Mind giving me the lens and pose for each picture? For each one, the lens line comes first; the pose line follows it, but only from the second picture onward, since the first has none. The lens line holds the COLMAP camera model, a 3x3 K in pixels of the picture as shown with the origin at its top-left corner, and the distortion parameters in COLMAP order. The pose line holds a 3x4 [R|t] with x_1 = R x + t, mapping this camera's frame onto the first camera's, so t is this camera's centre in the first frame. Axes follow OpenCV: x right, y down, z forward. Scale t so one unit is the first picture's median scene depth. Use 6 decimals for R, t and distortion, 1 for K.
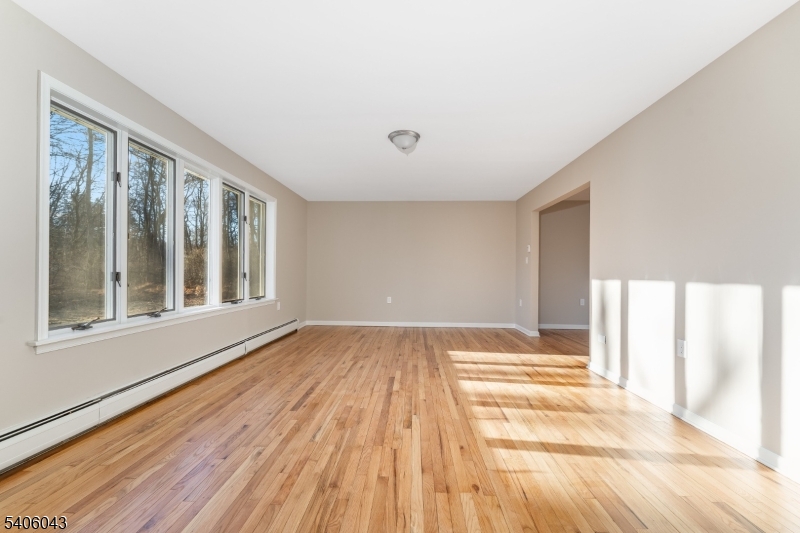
lens RADIAL K [[322.4, 0, 400.2], [0, 322.4, 273.5], [0, 0, 1]] dist [0.000588, 0.000044]
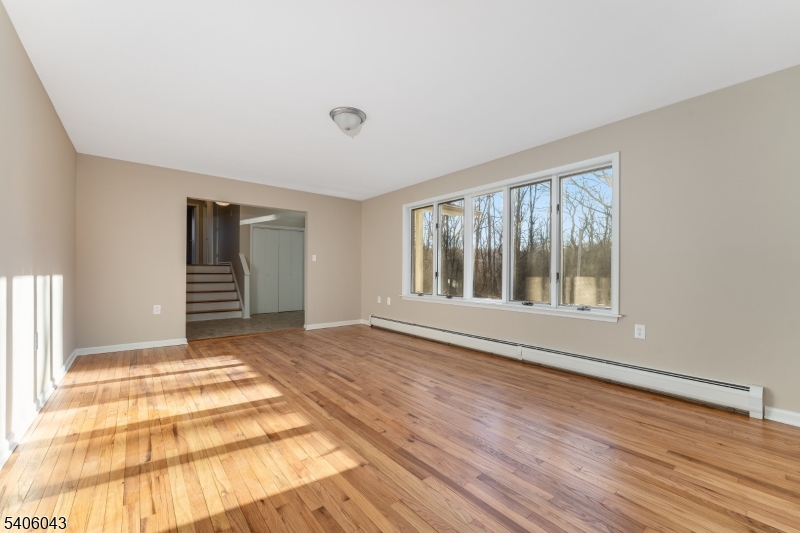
lens RADIAL K [[322.4, 0, 400.2], [0, 322.4, 273.5], [0, 0, 1]] dist [0.000588, 0.000044]
pose [[-0.742430, -0.006520, -0.669892, 0.582696], [-0.007769, 0.999969, -0.001122, 0.007469], [0.669879, 0.004371, -0.742458, 2.065825]]
